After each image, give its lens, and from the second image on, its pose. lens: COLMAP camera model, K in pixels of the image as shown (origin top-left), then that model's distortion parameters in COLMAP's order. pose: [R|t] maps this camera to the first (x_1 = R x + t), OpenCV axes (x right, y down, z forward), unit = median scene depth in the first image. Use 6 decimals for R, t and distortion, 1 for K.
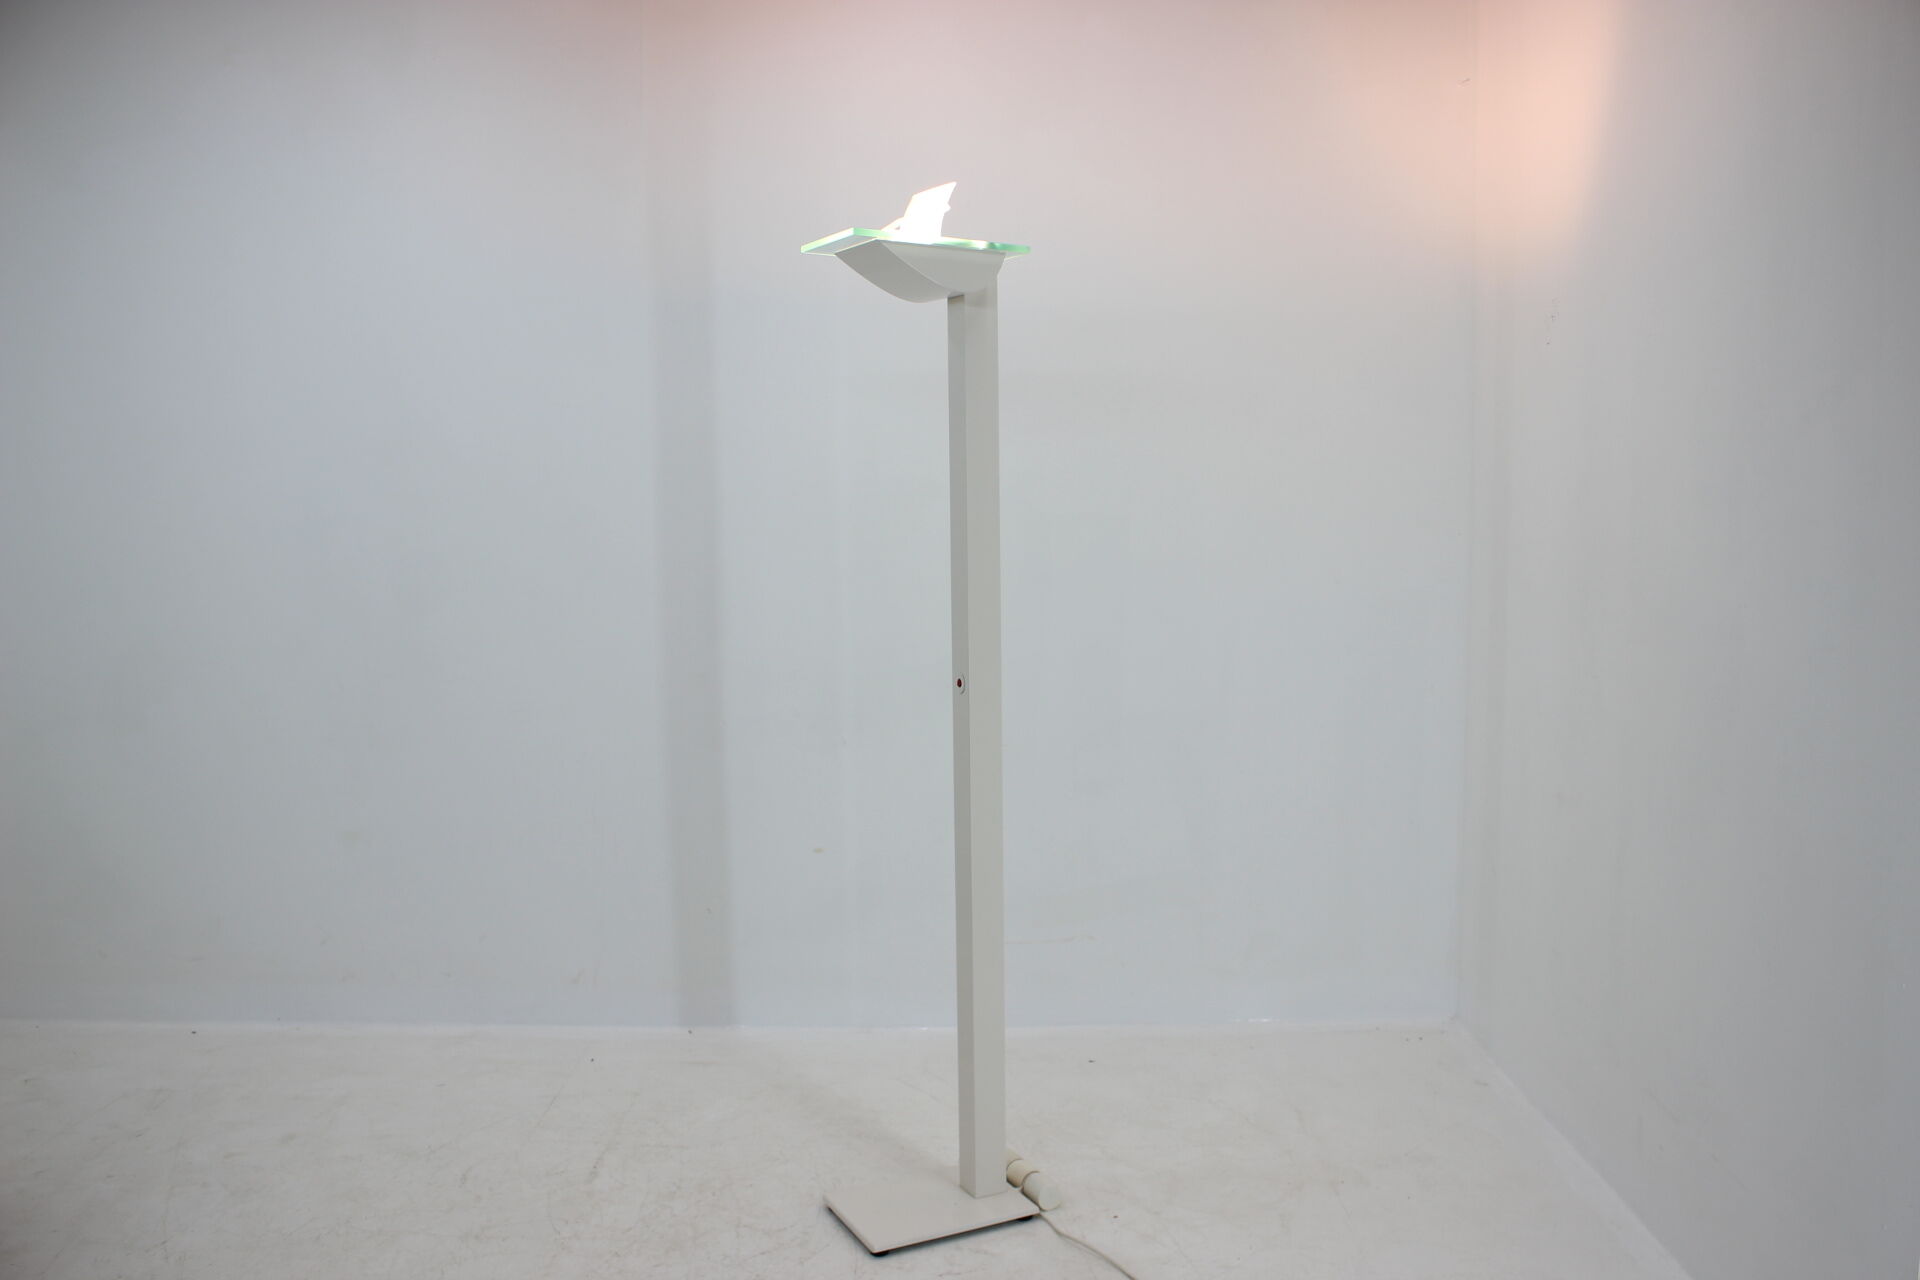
lens RADIAL K [[1618.6, 0, 957.7], [0, 1618.6, 638.4], [0, 0, 1]] dist [-0.103400, 0.059796]
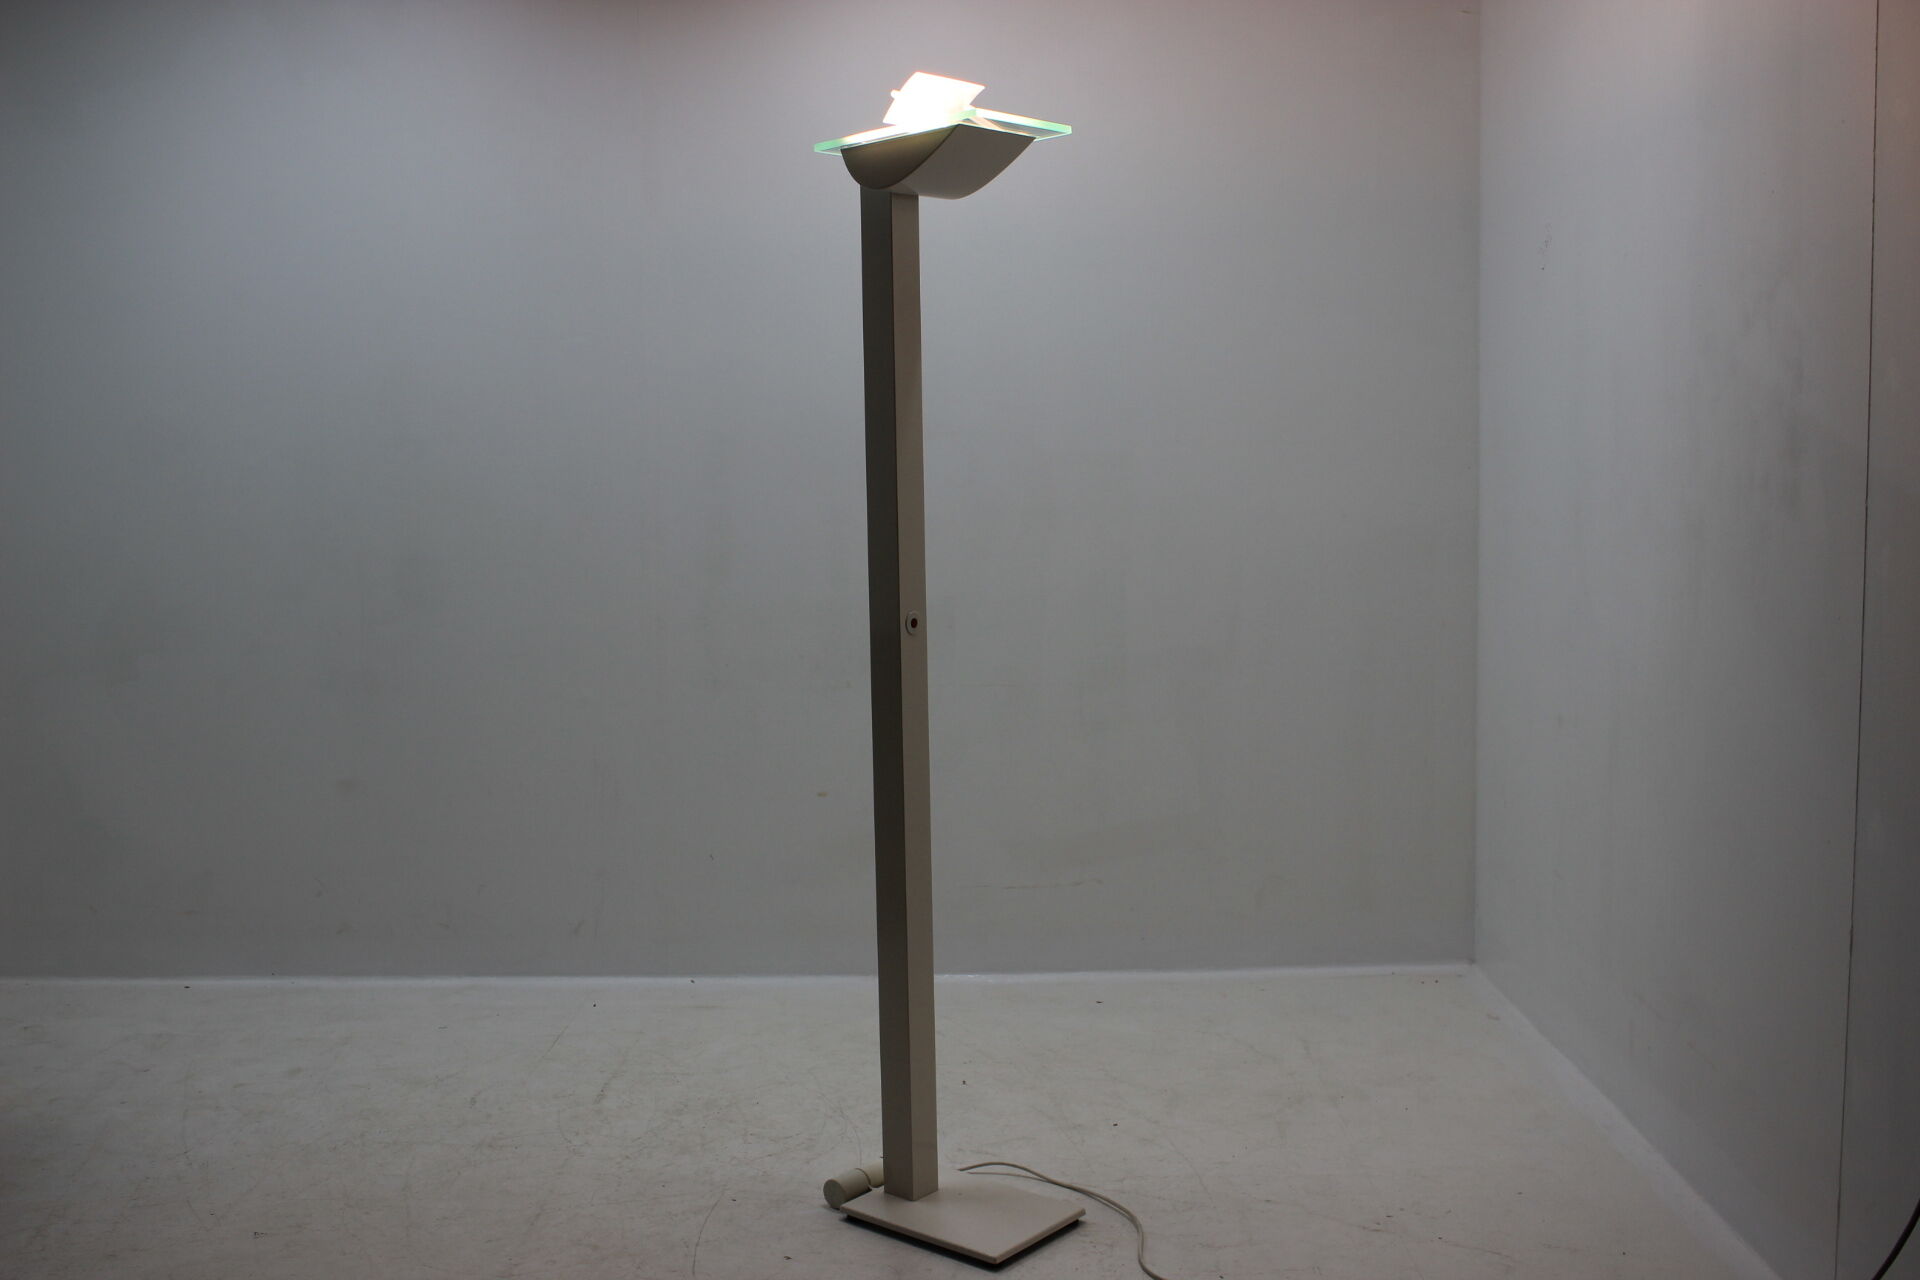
lens RADIAL K [[1889.4, 0, 959.2], [0, 1889.4, 639.8], [0, 0, 1]] dist [-0.057499, -0.055629]
pose [[0.999890, -0.008122, -0.012395, 0.016435], [0.007985, 0.999907, -0.011043, 0.064867], [0.012484, 0.010943, 0.999862, -0.201798]]
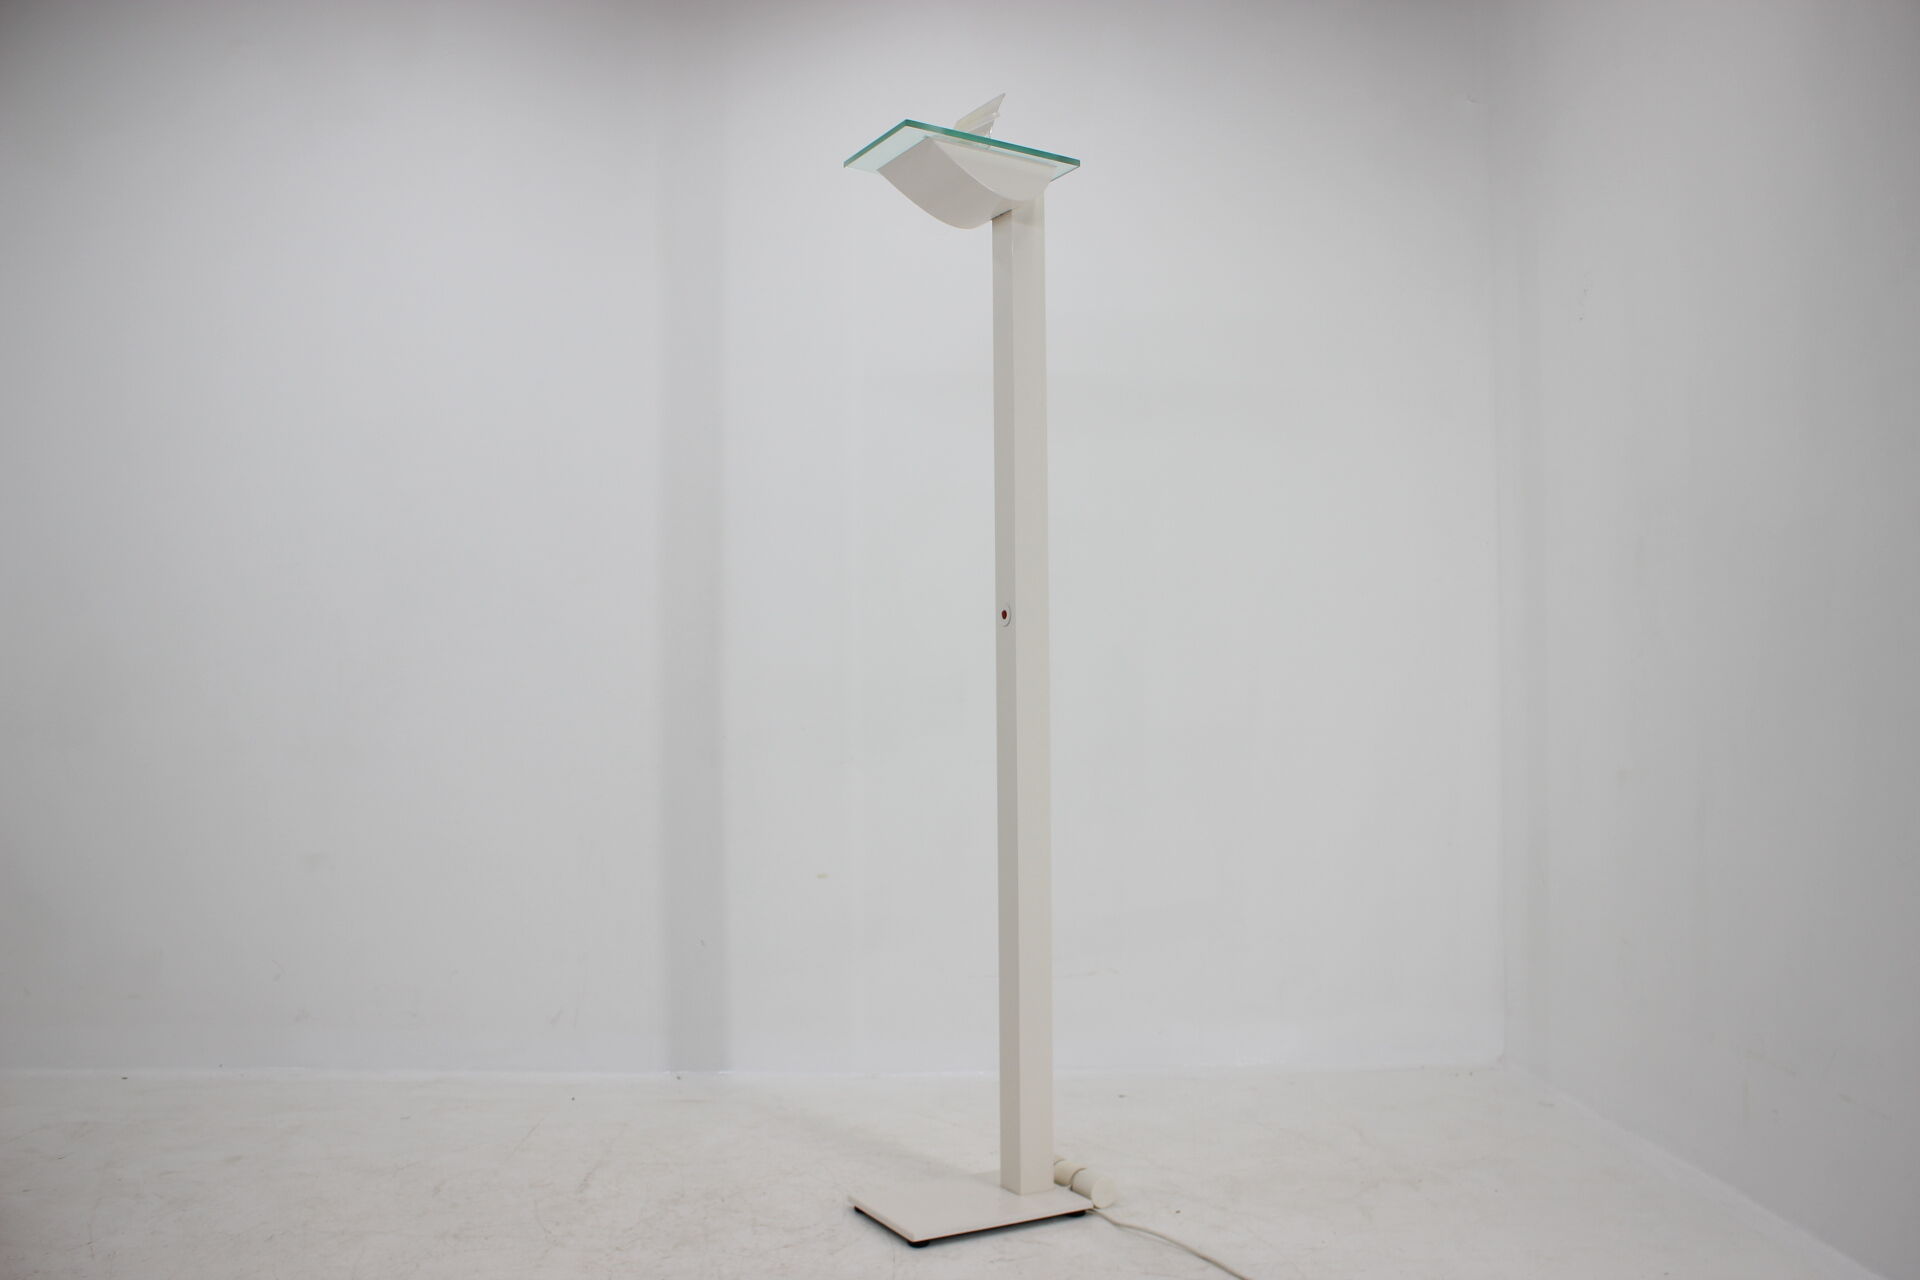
lens RADIAL K [[1618.6, 0, 959.3], [0, 1618.6, 634.9], [0, 0, 1]] dist [-0.103400, 0.059796]
pose [[0.999026, 0.006532, 0.043636, -0.064024], [0.000316, 0.987897, -0.155109, 0.179853], [-0.044121, 0.154972, 0.986933, 0.072600]]
